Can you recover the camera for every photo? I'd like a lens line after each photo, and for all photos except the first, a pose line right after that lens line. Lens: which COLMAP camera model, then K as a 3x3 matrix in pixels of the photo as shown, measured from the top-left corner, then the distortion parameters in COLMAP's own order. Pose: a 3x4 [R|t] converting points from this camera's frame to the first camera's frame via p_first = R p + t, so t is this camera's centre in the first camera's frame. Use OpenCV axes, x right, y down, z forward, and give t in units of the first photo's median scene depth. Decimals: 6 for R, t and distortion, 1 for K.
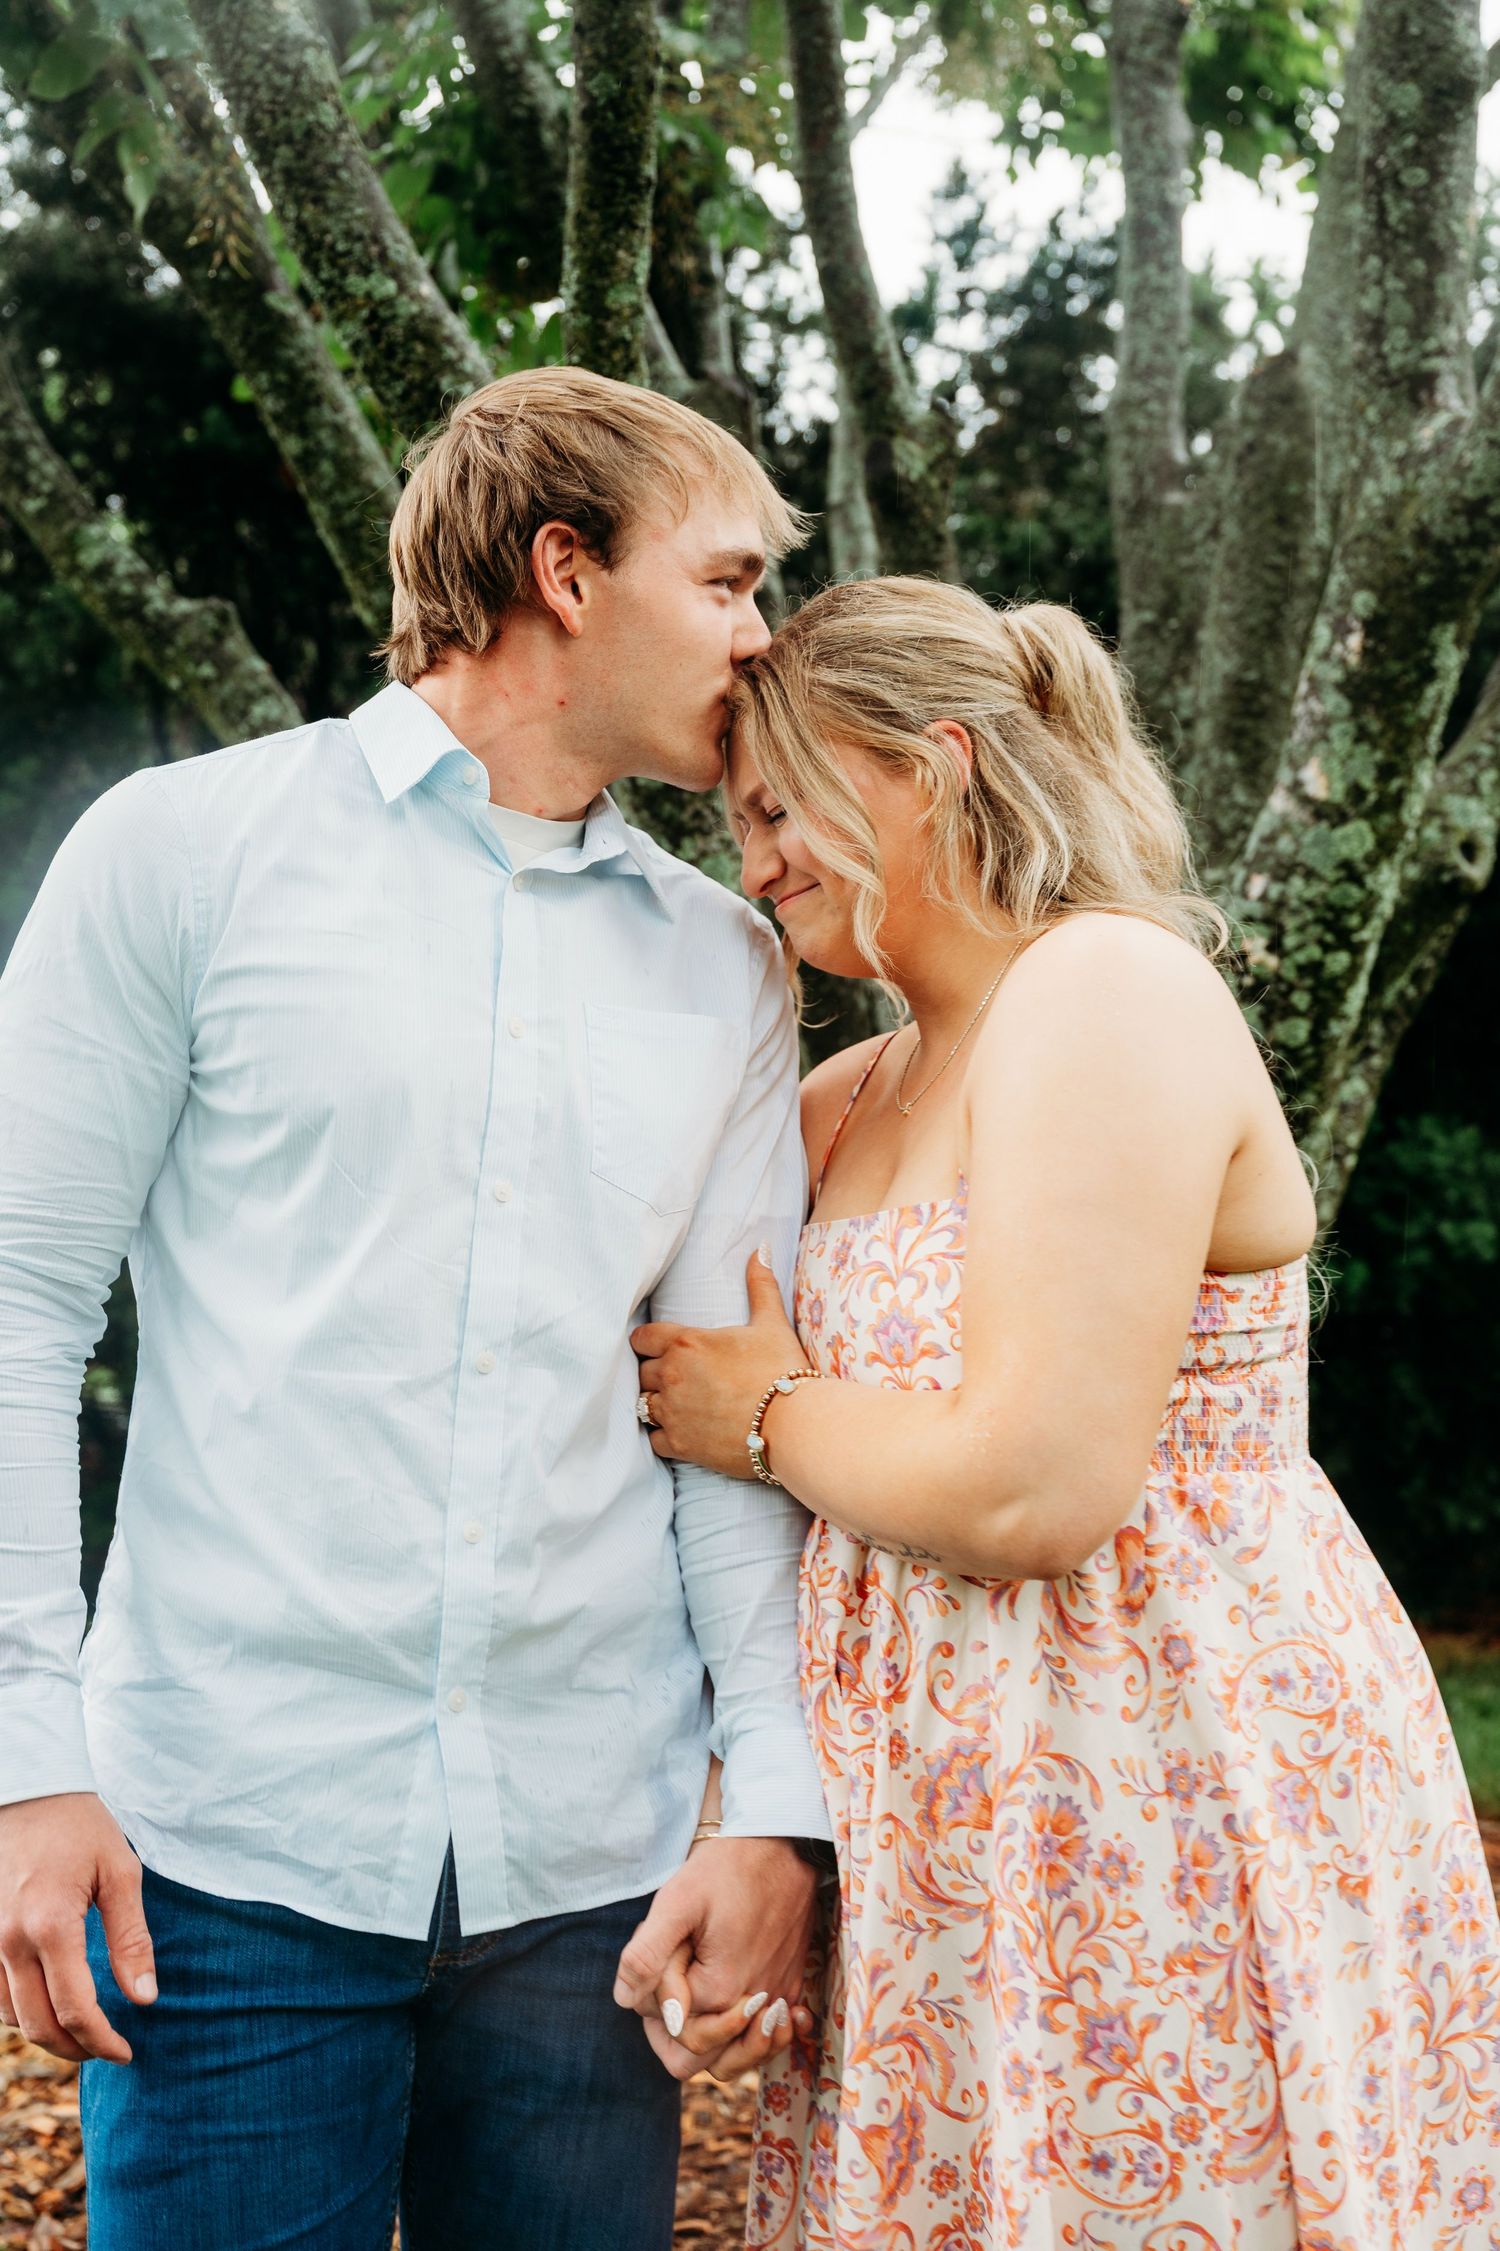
lens RADIAL K [[2768.7, 0, 746.7], [0, 2768.7, 1164.2], [0, 0, 1]] dist [0.006985, 0.000000]
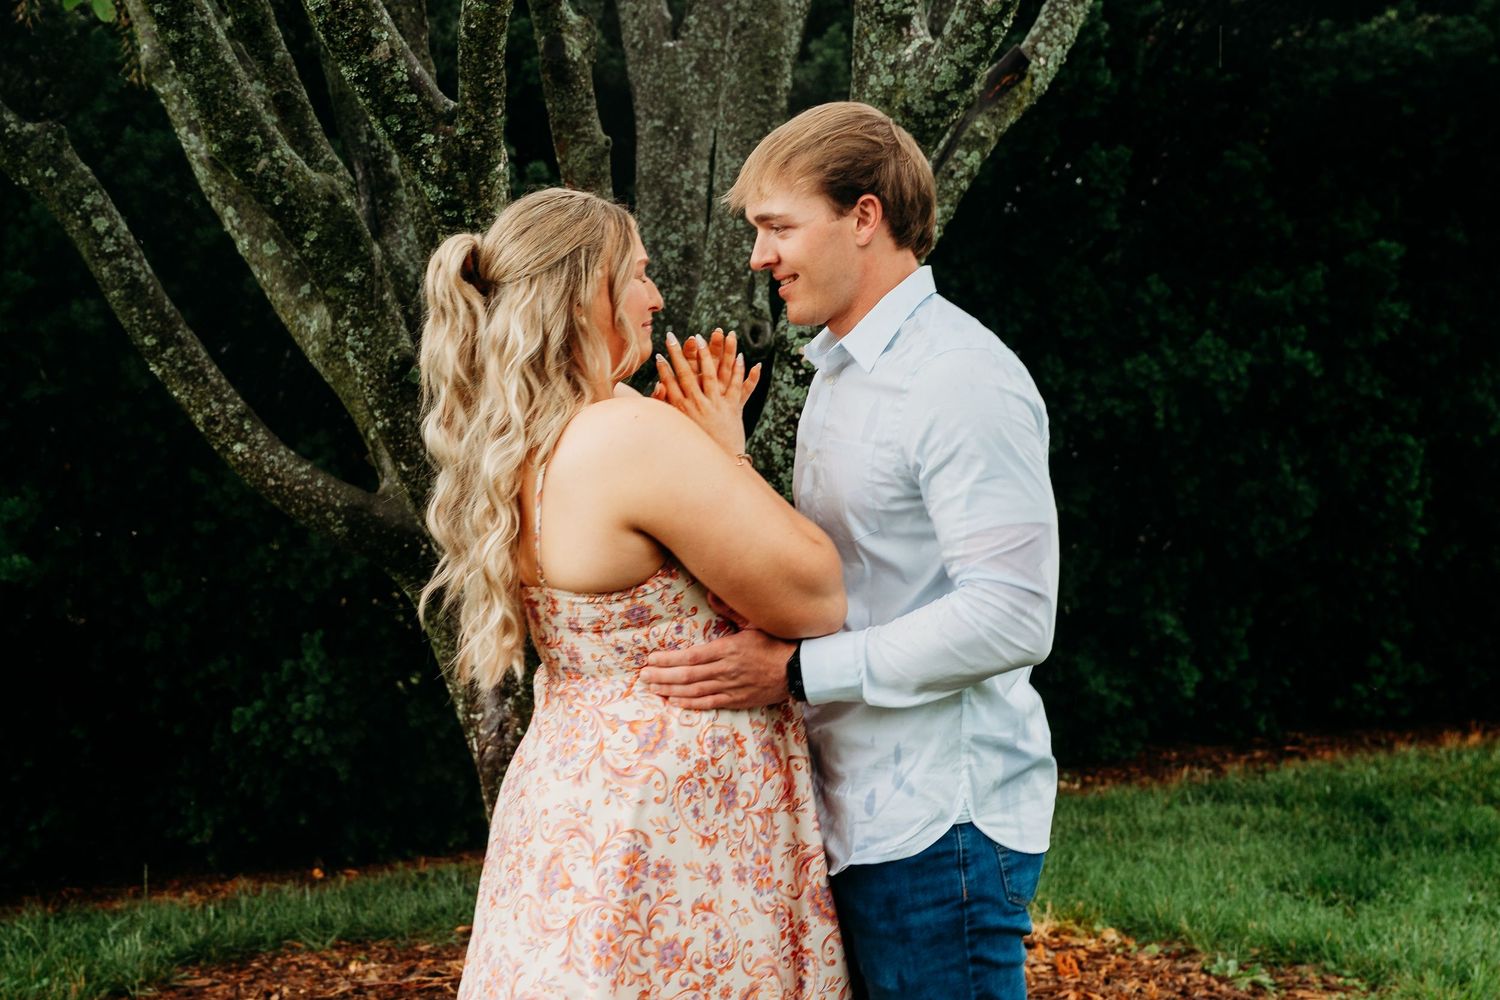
lens RADIAL K [[2343.6, 0, 735.4], [0, 2343.6, 398.5], [0, 0, 1]] dist [-0.026900, 0.000000]
pose [[0.951910, -0.039711, 0.303794, -0.286354], [0.048285, 0.998618, -0.020761, -0.024298], [-0.302550, 0.034431, 0.952511, -0.315706]]
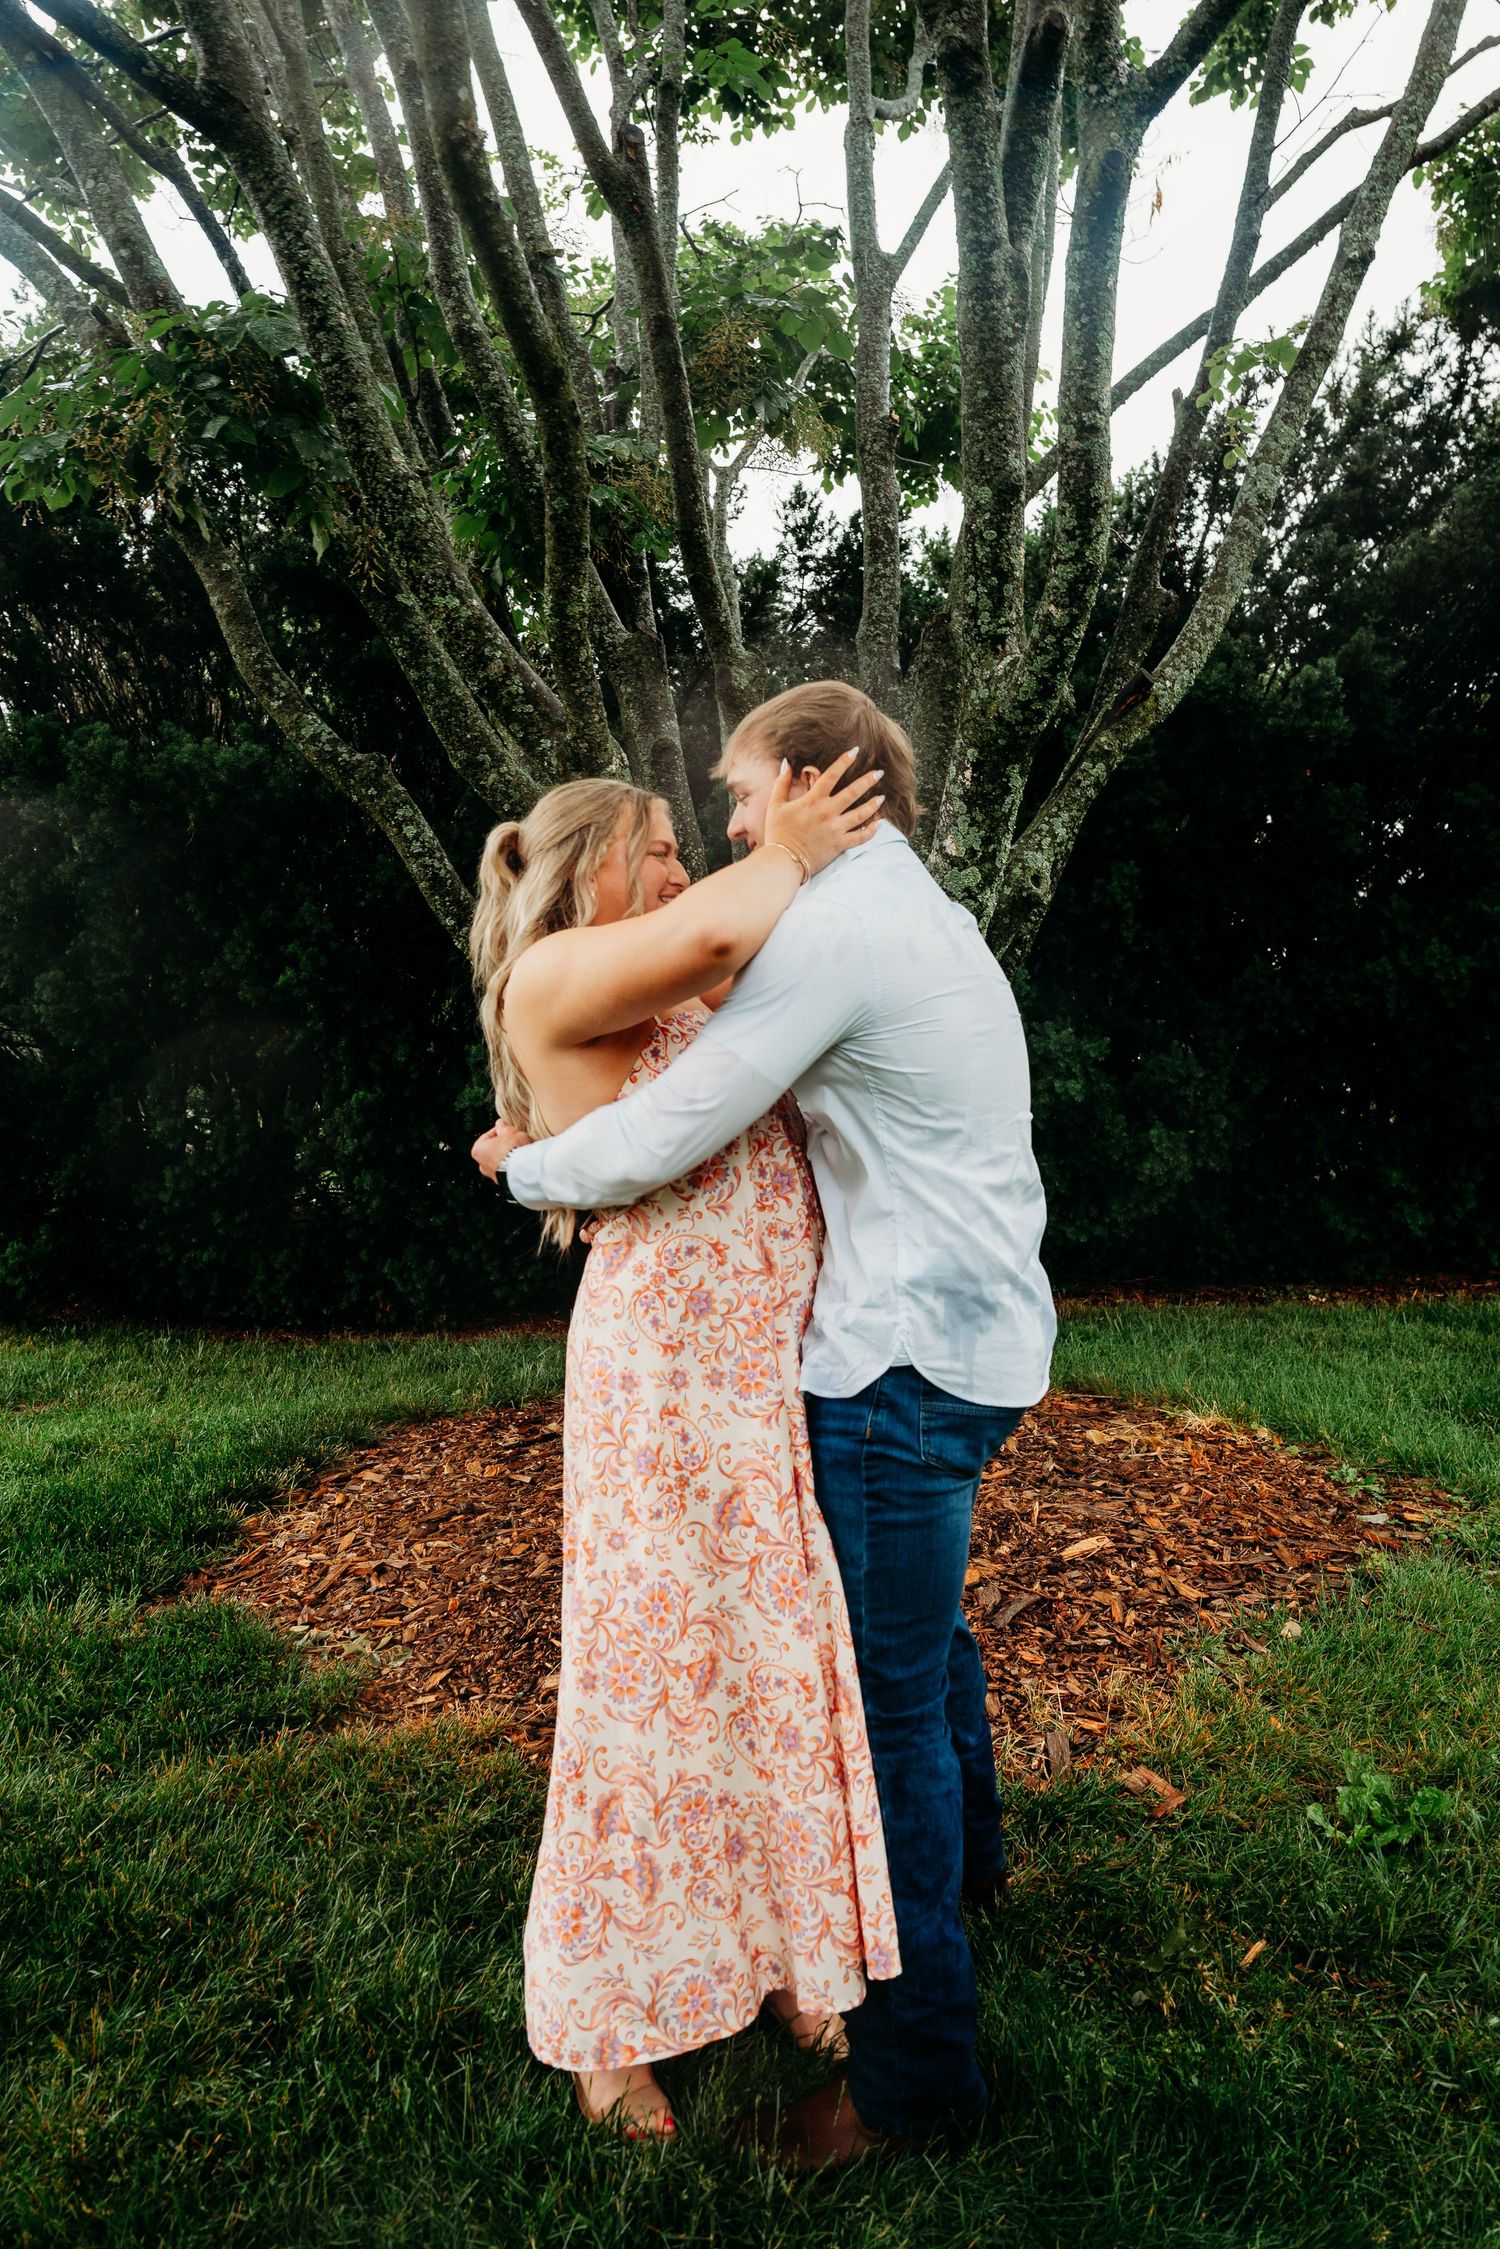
lens RADIAL K [[1584.6, 0, 763.9], [0, 1584.6, 1081.6], [0, 0, 1]] dist [-0.008840, 0.013752]
pose [[0.999164, -0.020762, 0.035219, 0.033550], [0.019919, 0.999511, 0.024108, -0.004056], [-0.035702, -0.023387, 0.999089, -0.099580]]
